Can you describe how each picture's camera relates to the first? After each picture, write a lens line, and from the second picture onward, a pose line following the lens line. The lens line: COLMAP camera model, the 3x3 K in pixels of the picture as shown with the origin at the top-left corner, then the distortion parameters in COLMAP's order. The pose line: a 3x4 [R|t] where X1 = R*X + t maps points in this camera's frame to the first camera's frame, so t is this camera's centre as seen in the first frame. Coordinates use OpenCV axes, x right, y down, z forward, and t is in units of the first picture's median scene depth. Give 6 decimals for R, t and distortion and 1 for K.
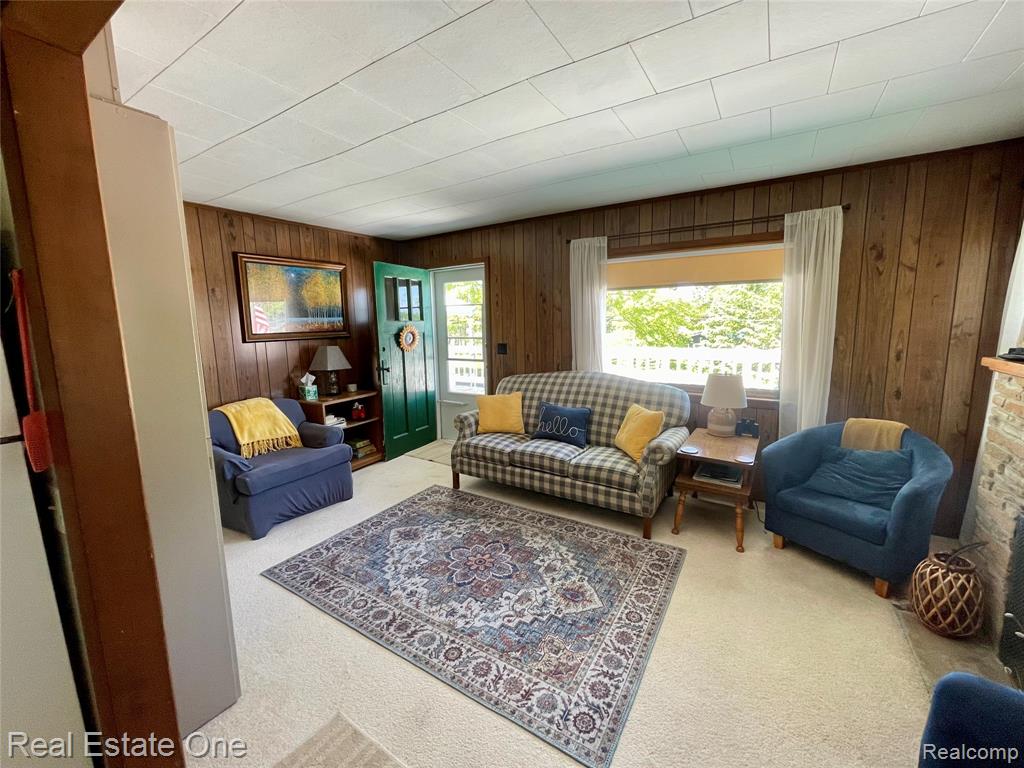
lens RADIAL K [[413.1, 0, 512.7], [0, 413.1, 380.6], [0, 0, 1]] dist [-0.004122, 0.000093]
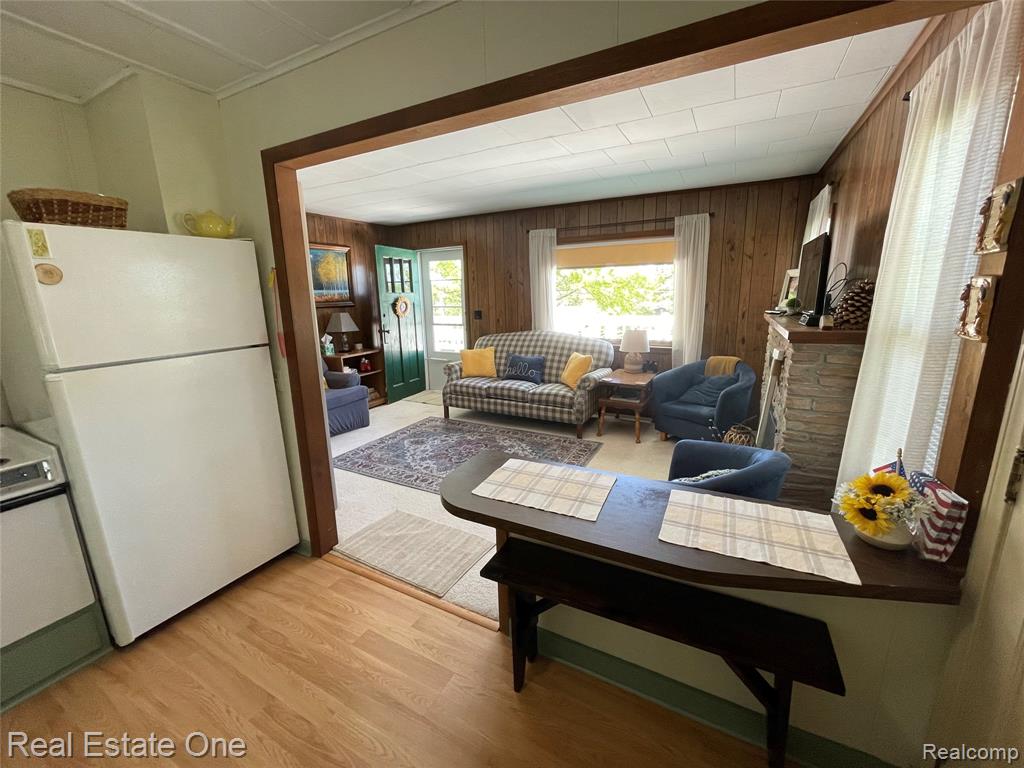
lens RADIAL K [[413.1, 0, 513.5], [0, 413.1, 383.7], [0, 0, 1]] dist [-0.004122, 0.000093]
pose [[0.997312, -0.016576, 0.071377, -0.016382], [0.011559, 0.997470, 0.070147, 0.069054], [-0.072360, -0.069134, 0.994980, -0.429382]]
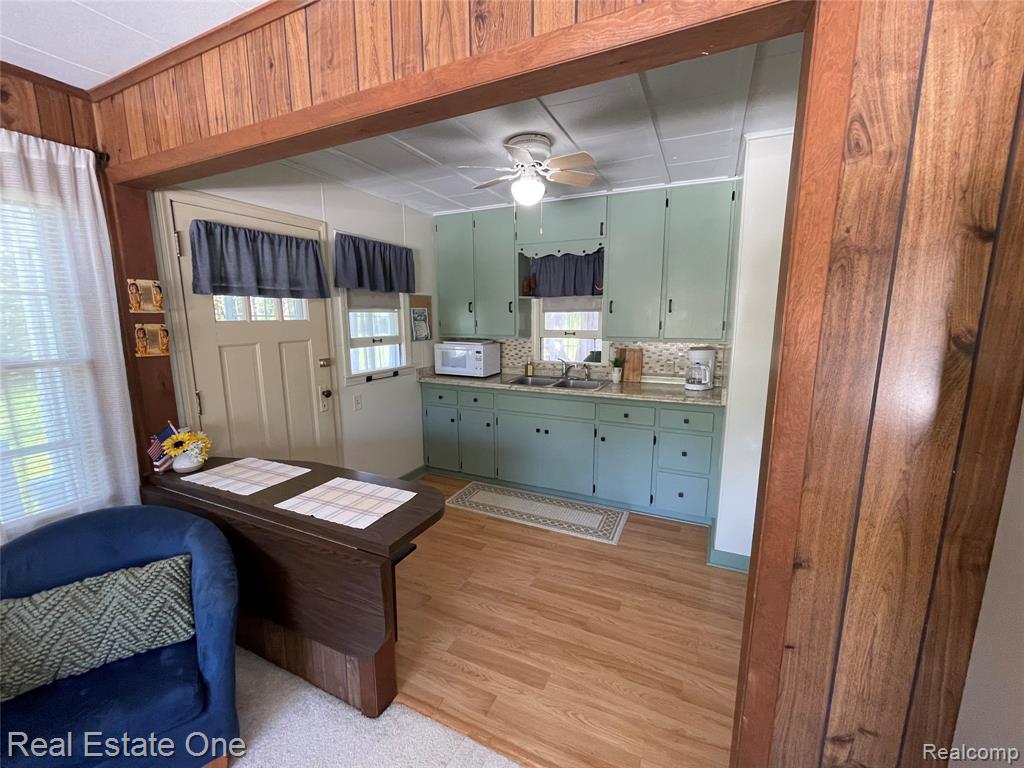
lens RADIAL K [[413.1, 0, 513.0], [0, 413.1, 382.5], [0, 0, 1]] dist [-0.004122, 0.000093]
pose [[-0.992389, 0.035959, -0.117776, -0.104920], [-0.001630, 0.952496, 0.304547, -0.098869], [0.123133, 0.302421, -0.945188, 0.586199]]
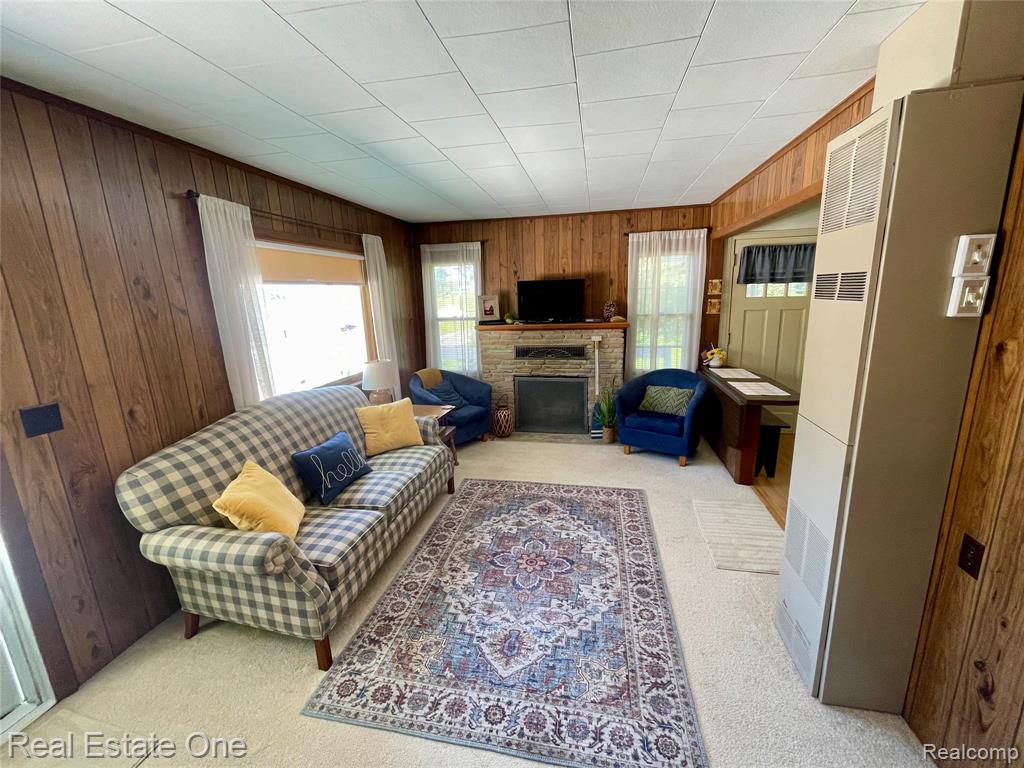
lens RADIAL K [[413.1, 0, 512.6], [0, 413.1, 382.9], [0, 0, 1]] dist [-0.004122, 0.000093]
pose [[-0.351740, -0.171019, 0.920343, -0.762948], [0.173703, 0.954171, 0.243691, -0.185962], [-0.919840, 0.245582, -0.305914, 1.053605]]
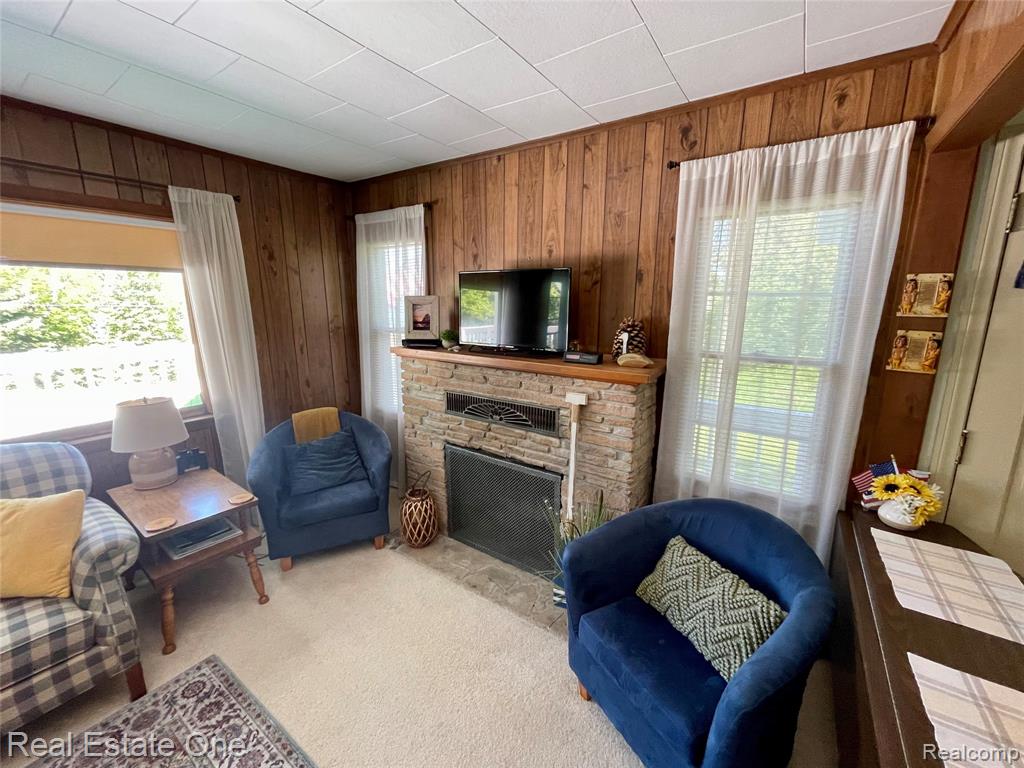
lens RADIAL K [[413.1, 0, 514.0], [0, 413.1, 381.6], [0, 0, 1]] dist [-0.004122, 0.000093]
pose [[0.043763, -0.183488, 0.982047, -0.142687], [0.139616, 0.974466, 0.175849, -0.085229], [-0.989238, 0.129414, 0.068264, 0.337427]]
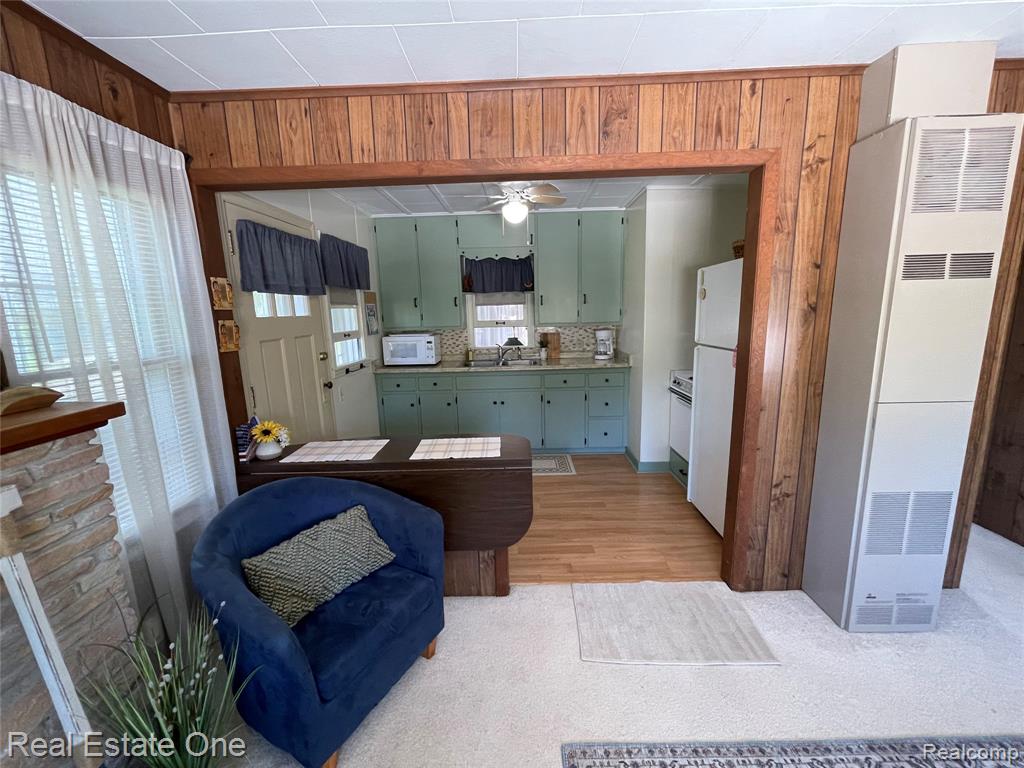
lens RADIAL K [[413.1, 0, 512.5], [0, 413.1, 383.4], [0, 0, 1]] dist [-0.004122, 0.000093]
pose [[-0.855103, 0.128517, -0.502277, 0.332876], [-0.036433, 0.951500, 0.305485, -0.113060], [0.517177, 0.279521, -0.808948, 0.690925]]
